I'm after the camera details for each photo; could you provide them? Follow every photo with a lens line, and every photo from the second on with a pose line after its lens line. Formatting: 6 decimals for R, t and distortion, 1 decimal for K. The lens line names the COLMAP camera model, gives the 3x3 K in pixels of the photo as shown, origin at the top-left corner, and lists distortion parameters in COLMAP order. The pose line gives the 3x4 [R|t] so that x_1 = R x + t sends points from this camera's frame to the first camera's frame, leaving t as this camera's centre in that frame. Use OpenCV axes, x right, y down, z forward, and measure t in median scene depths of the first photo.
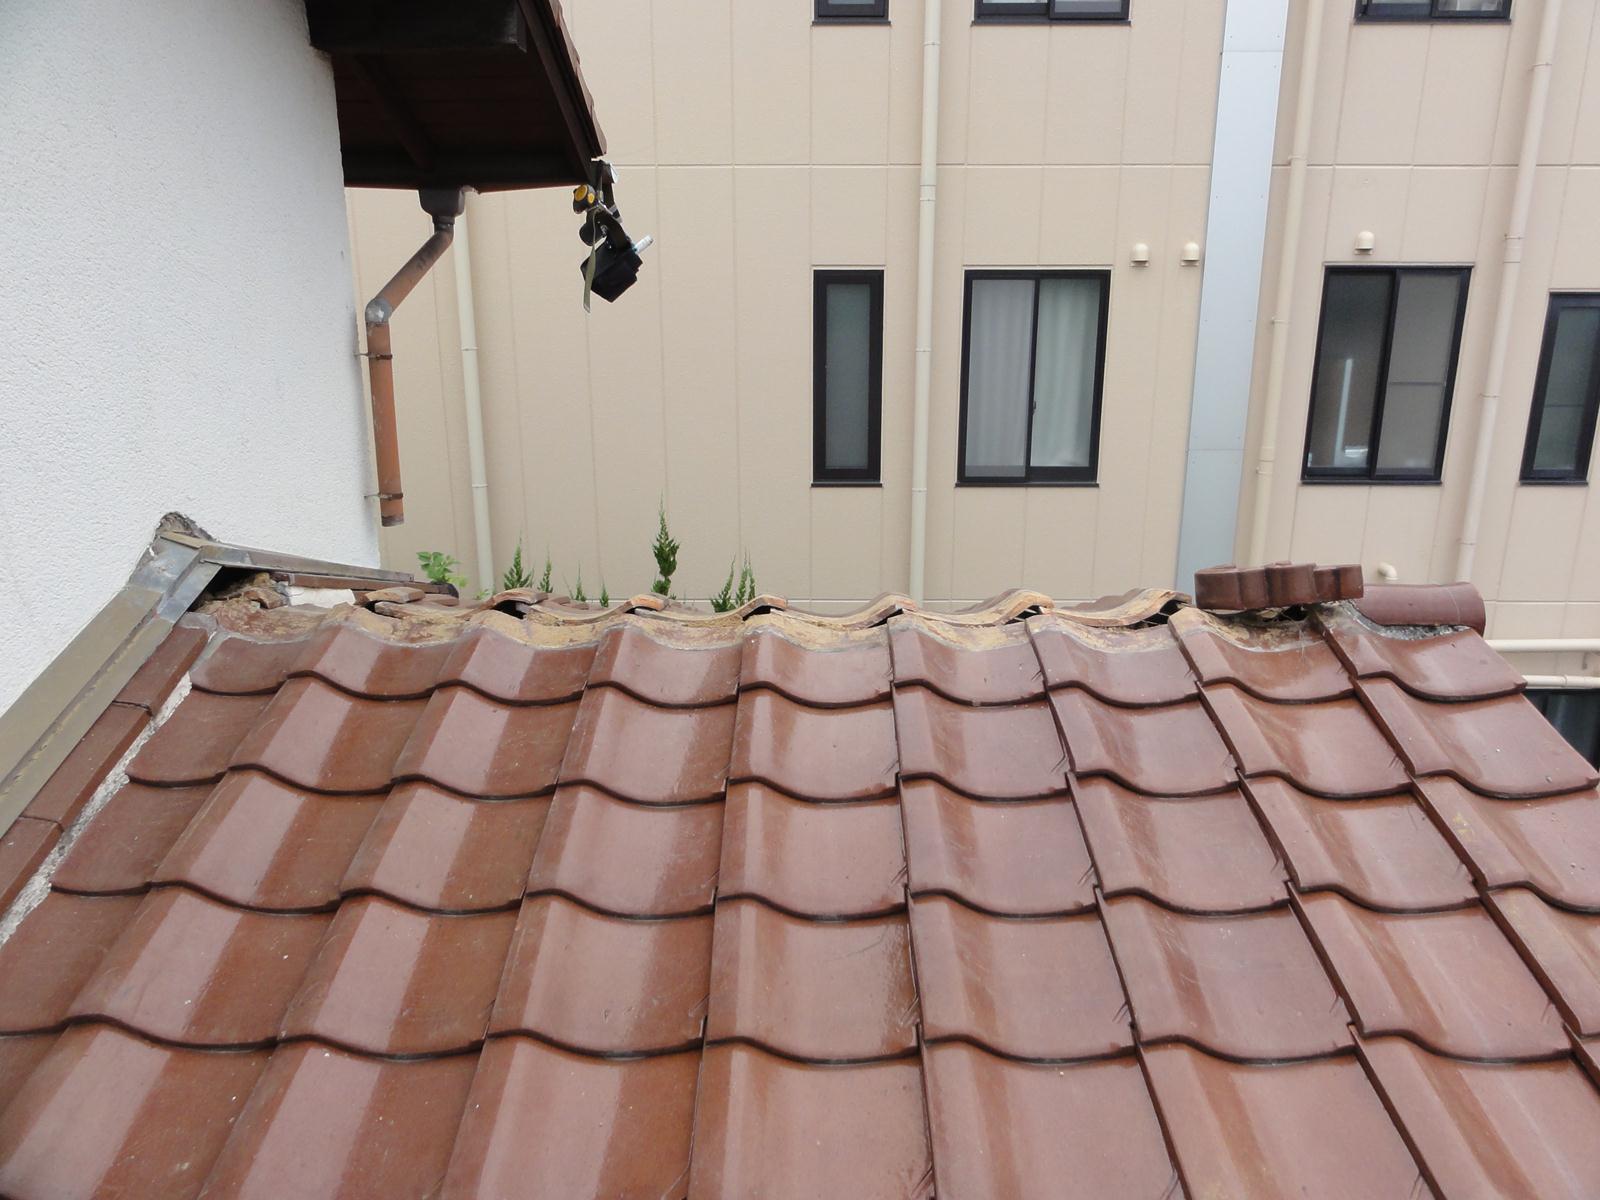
lens RADIAL K [[1122.6, 0, 802.4], [0, 1122.6, 598.5], [0, 0, 1]] dist [0.000387, -0.001392]
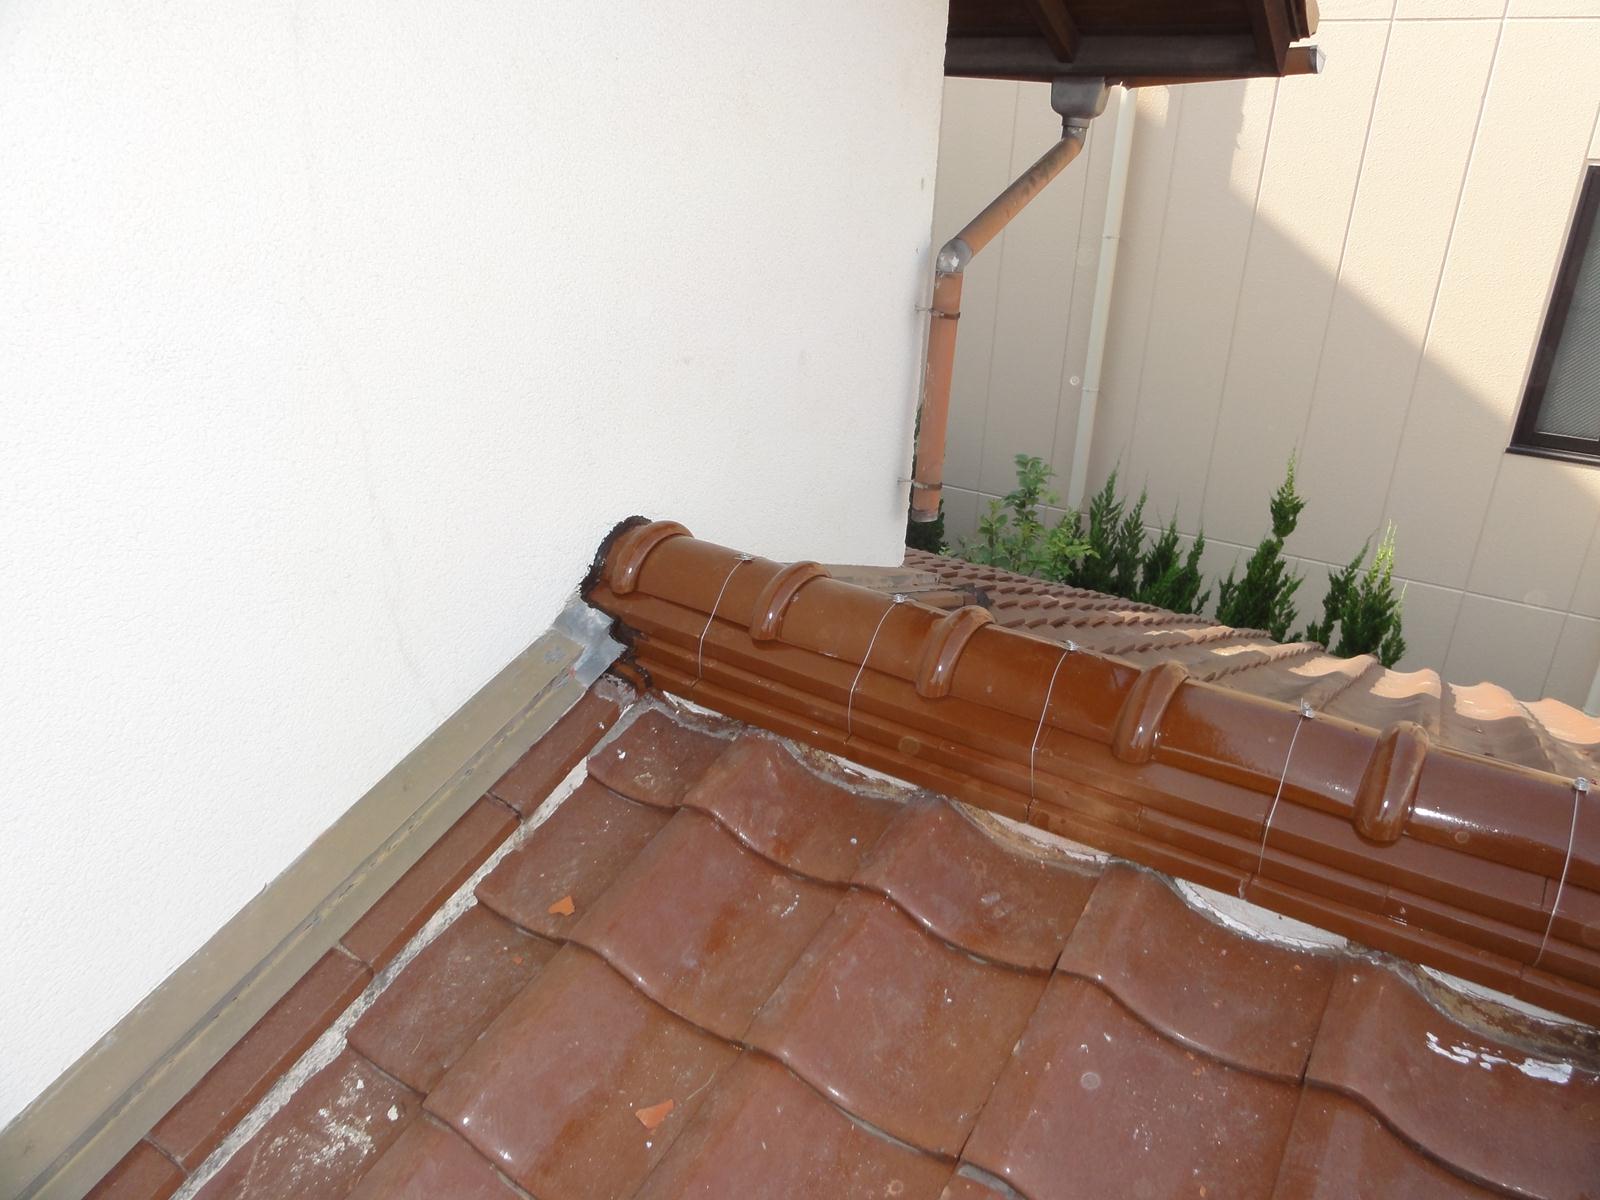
lens RADIAL K [[1122.6, 0, 799.3], [0, 1122.6, 598.4], [0, 0, 1]] dist [0.000387, -0.001392]
pose [[0.847993, 0.226699, -0.479079, -0.035422], [-0.170151, 0.972504, 0.159011, -0.128806], [0.501953, -0.053324, 0.863249, 0.247208]]
